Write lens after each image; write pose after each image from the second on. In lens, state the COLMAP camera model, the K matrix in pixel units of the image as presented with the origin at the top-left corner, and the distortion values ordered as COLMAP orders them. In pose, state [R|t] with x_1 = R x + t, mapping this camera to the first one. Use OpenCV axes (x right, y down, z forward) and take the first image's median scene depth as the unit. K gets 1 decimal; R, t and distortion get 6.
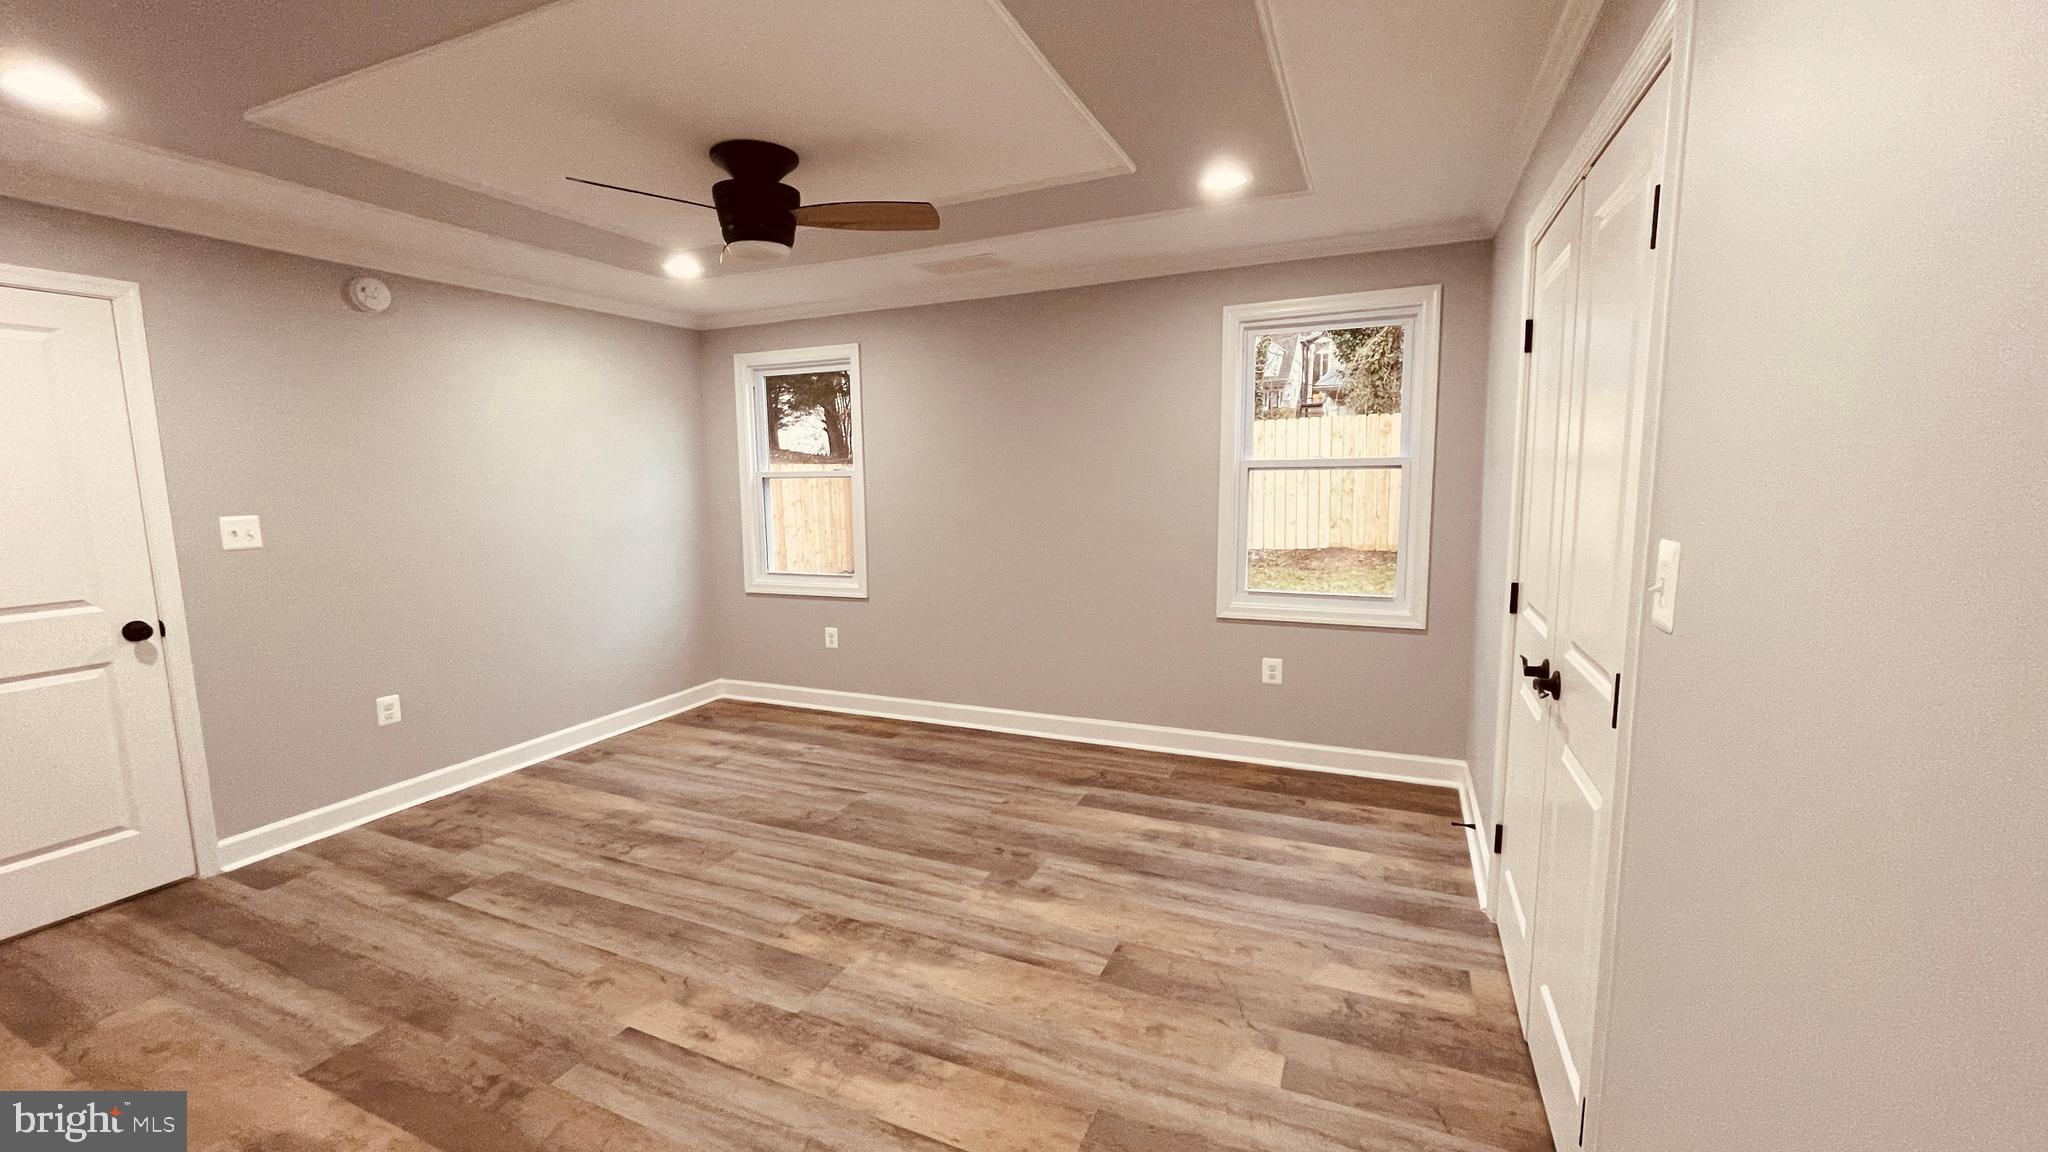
lens RADIAL K [[826.0, 0, 1019.0], [0, 826.0, 584.9], [0, 0, 1]] dist [0.002087, -0.000326]
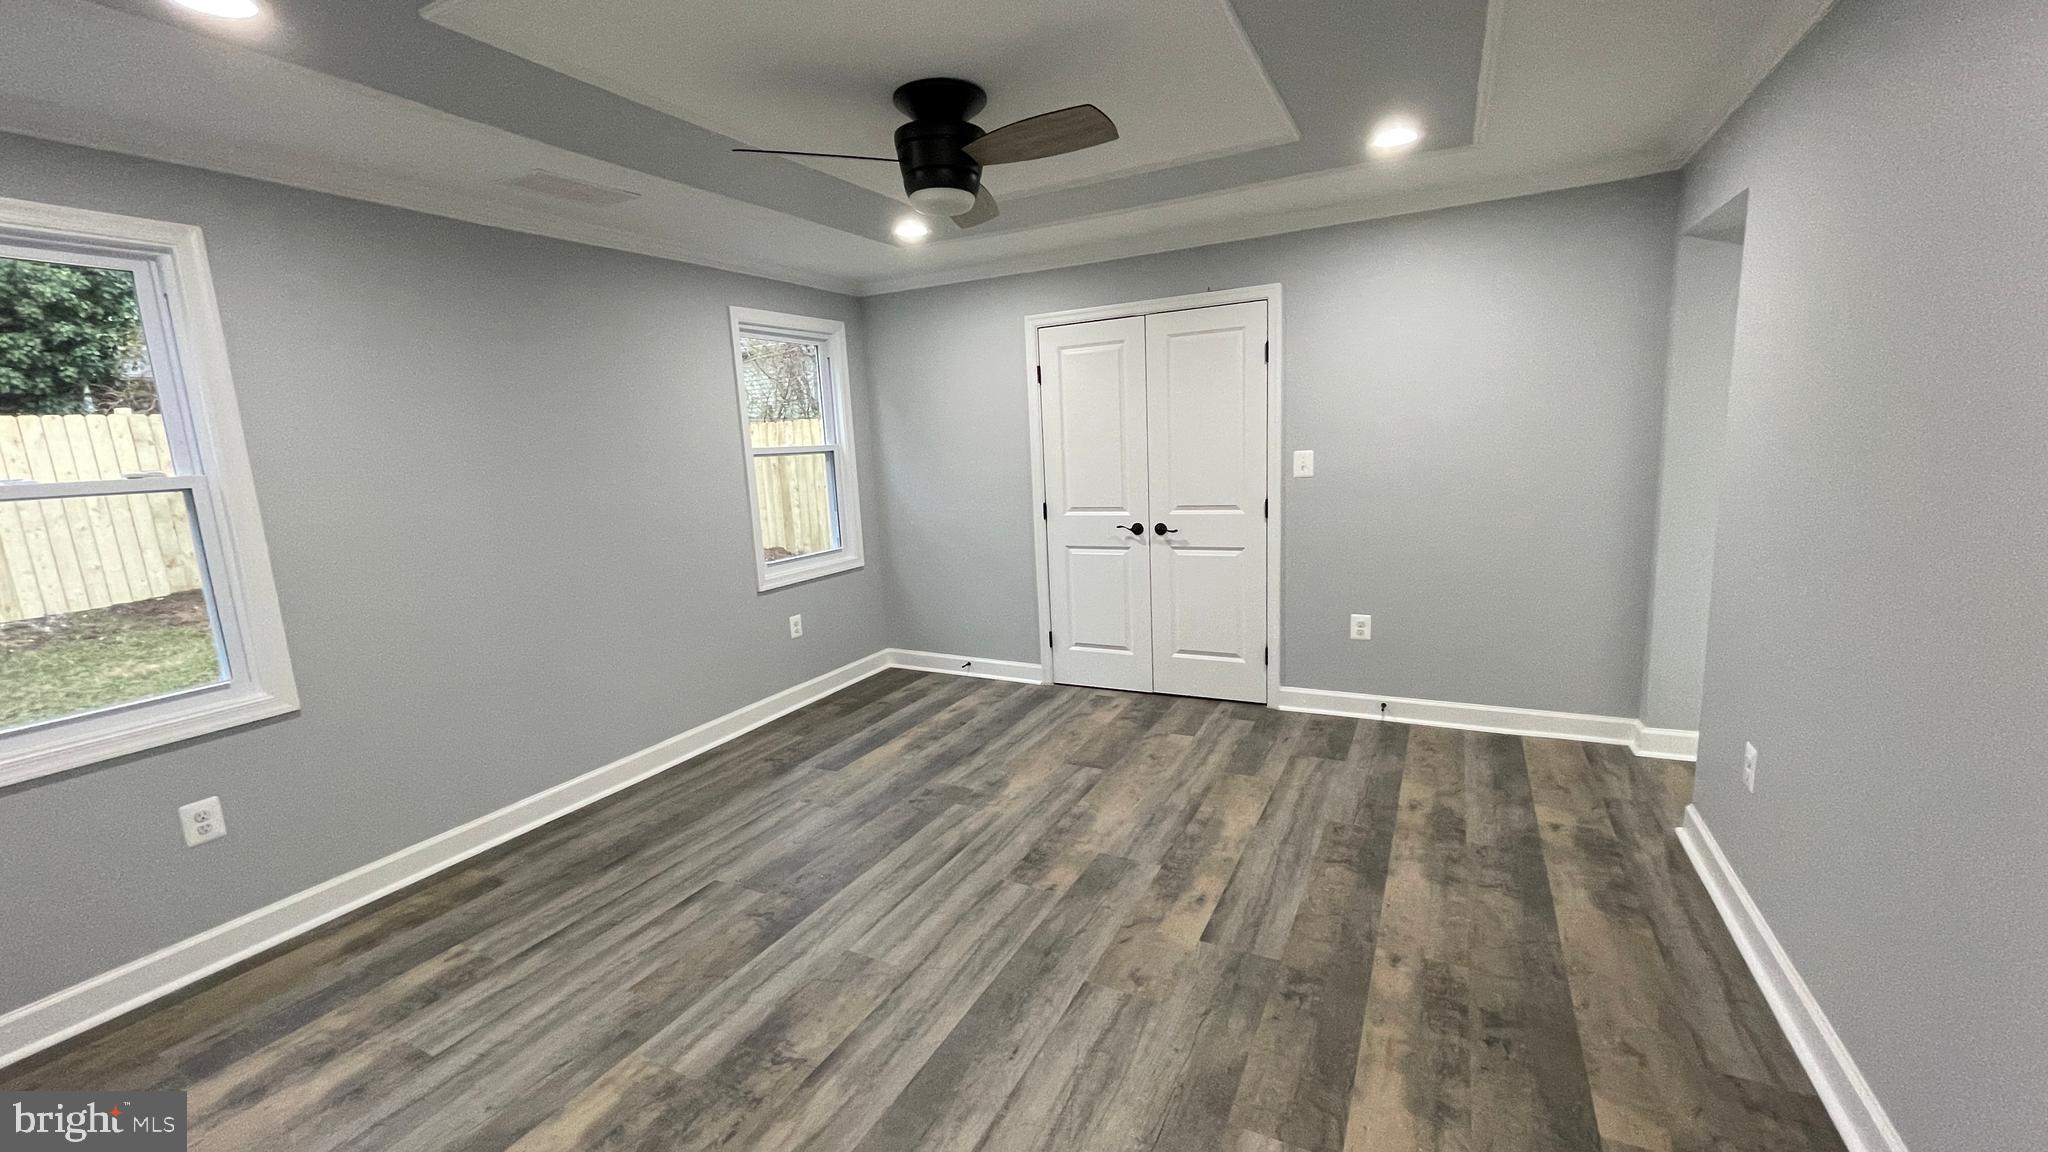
lens RADIAL K [[826.0, 0, 986.1], [0, 826.0, 589.2], [0, 0, 1]] dist [0.002087, -0.000326]
pose [[0.084633, -0.164988, 0.982658, -1.014350], [0.187616, 0.971195, 0.146905, -0.086223], [-0.978590, 0.171929, 0.113150, 0.730061]]
